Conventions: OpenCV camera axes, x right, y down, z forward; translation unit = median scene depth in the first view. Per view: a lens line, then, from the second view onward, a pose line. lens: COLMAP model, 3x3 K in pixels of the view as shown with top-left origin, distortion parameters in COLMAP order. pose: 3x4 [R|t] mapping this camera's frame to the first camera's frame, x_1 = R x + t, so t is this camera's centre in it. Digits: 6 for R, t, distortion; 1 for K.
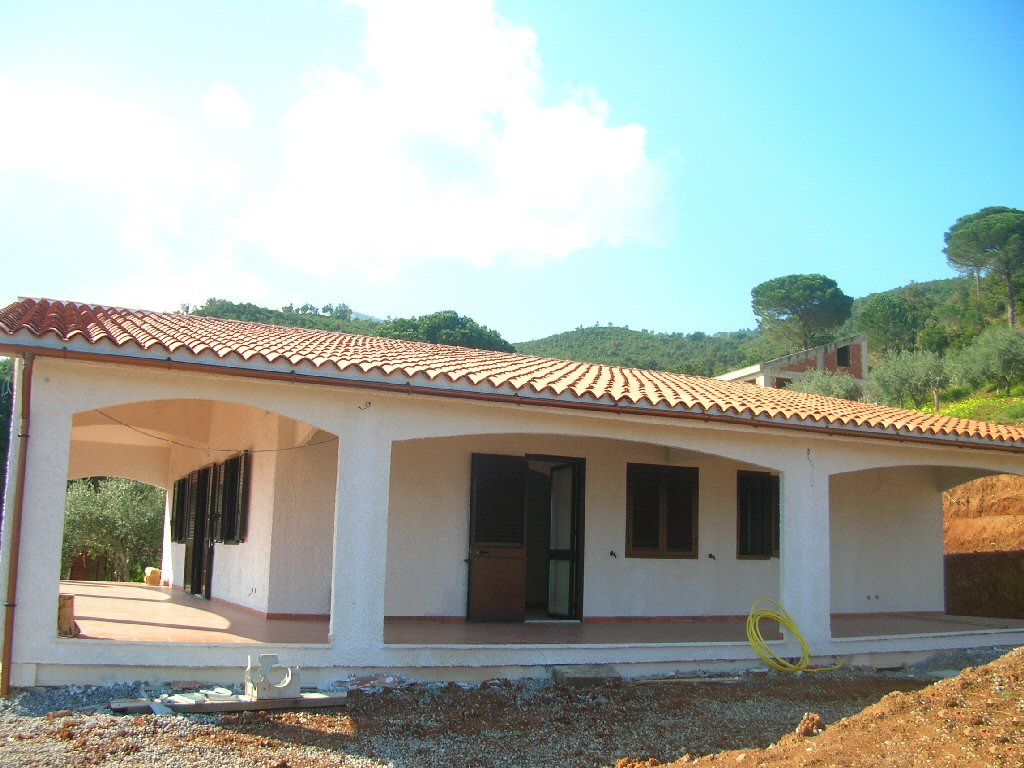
lens RADIAL K [[1029.9, 0, 512.0], [0, 1029.9, 384.0], [0, 0, 1]] dist [-0.179630, 0.014152]
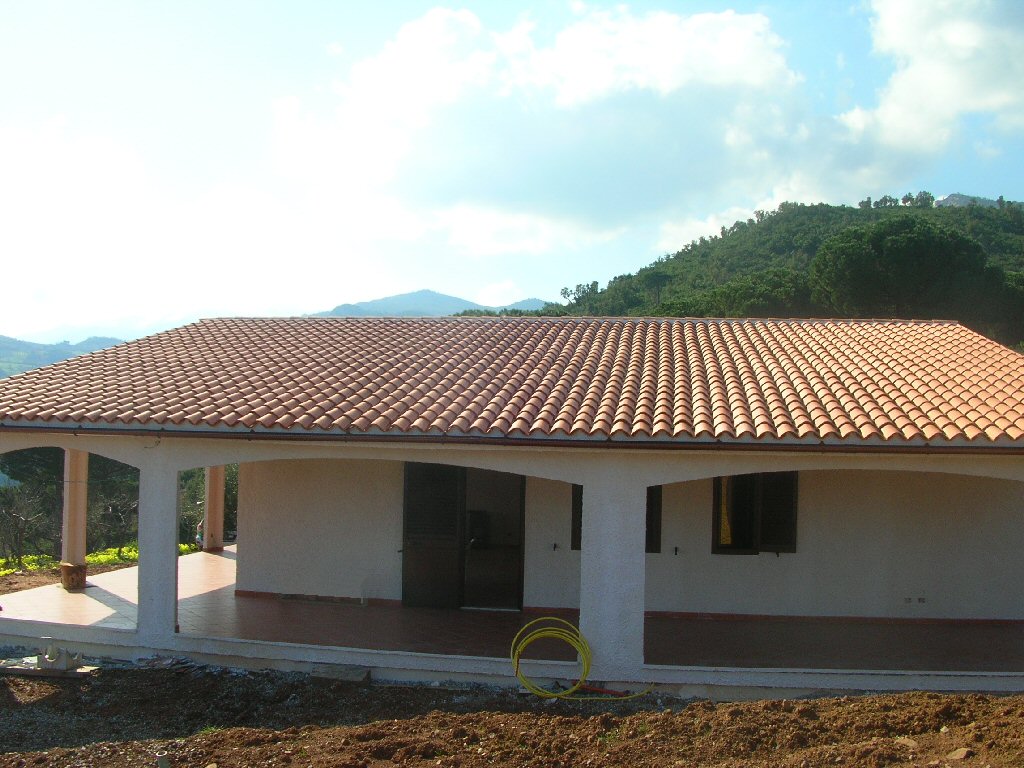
lens RADIAL K [[1047.2, 0, 512.0], [0, 1047.2, 384.0], [0, 0, 1]] dist [-0.194284, 0.006733]
pose [[0.829335, -0.042065, -0.557167, 0.682565], [0.096677, 0.992925, 0.068940, -0.071290], [0.550325, -0.111039, 0.827534, 0.160123]]
